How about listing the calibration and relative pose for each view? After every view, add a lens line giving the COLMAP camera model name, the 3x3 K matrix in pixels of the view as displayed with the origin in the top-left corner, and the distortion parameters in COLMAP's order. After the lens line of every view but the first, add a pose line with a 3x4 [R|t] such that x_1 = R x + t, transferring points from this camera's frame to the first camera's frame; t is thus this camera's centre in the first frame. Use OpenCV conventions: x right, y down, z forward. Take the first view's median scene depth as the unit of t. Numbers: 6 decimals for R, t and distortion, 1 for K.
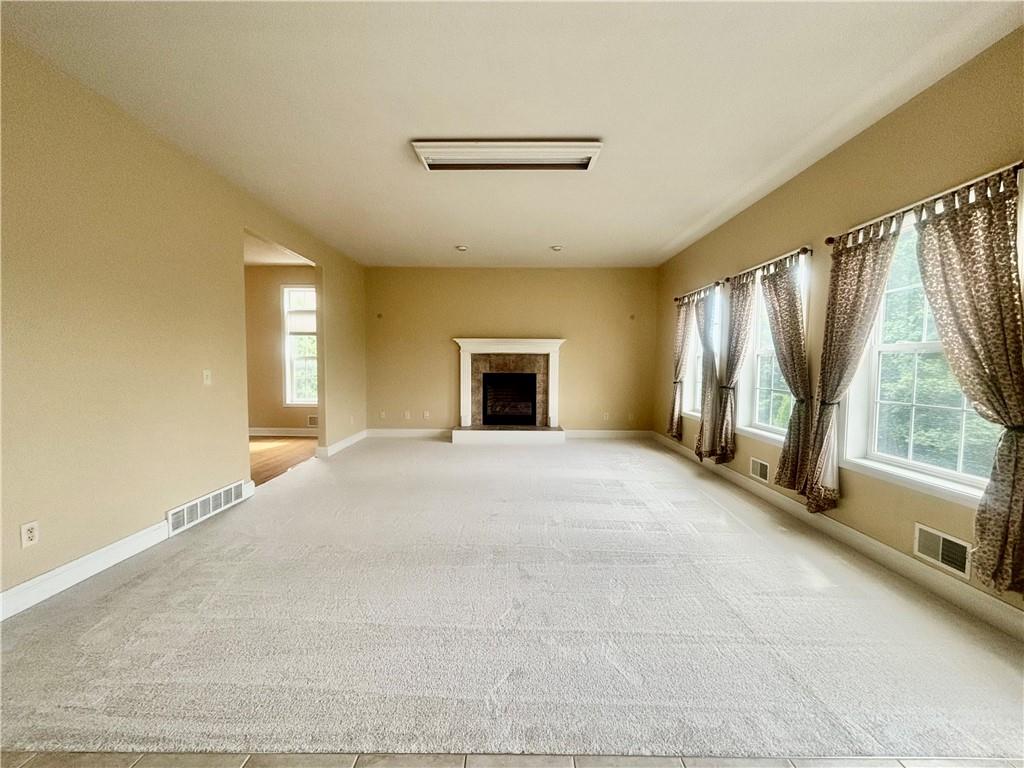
lens RADIAL K [[411.3, 0, 512.4], [0, 411.3, 382.4], [0, 0, 1]] dist [0.009513, 0.000192]
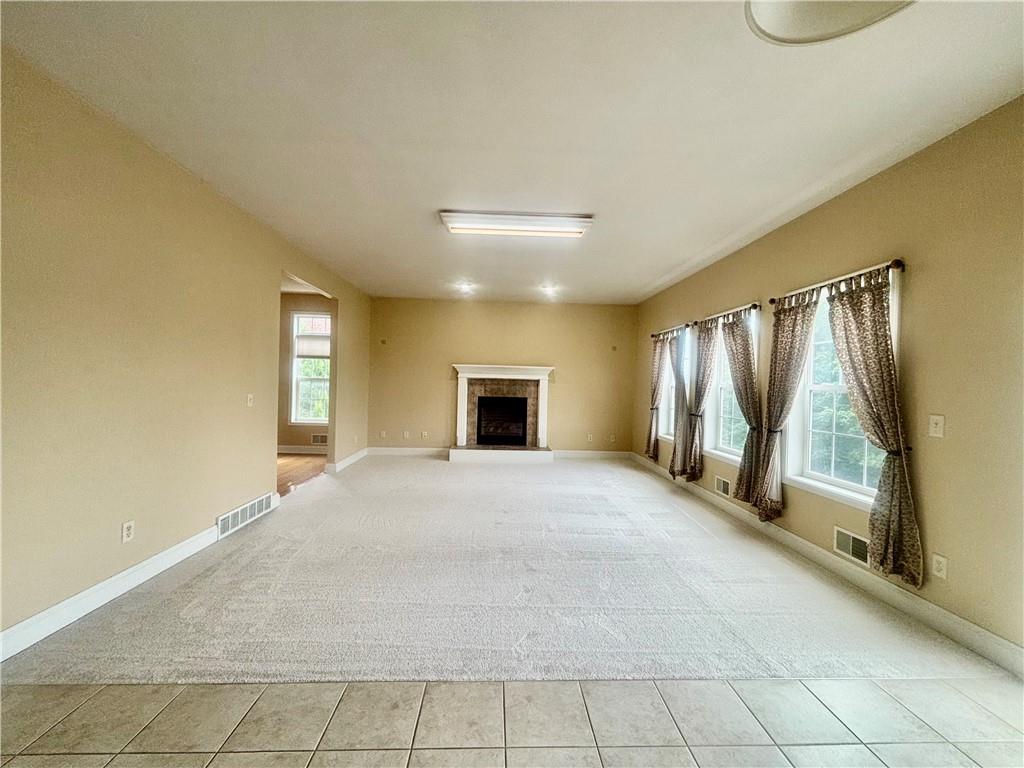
lens RADIAL K [[411.3, 0, 512.4], [0, 411.3, 382.4], [0, 0, 1]] dist [0.009513, 0.000192]
pose [[0.998772, 0.019038, 0.045736, -0.072529], [-0.016856, 0.998723, -0.047629, -0.021840], [-0.046584, 0.046800, 0.997817, -0.198772]]
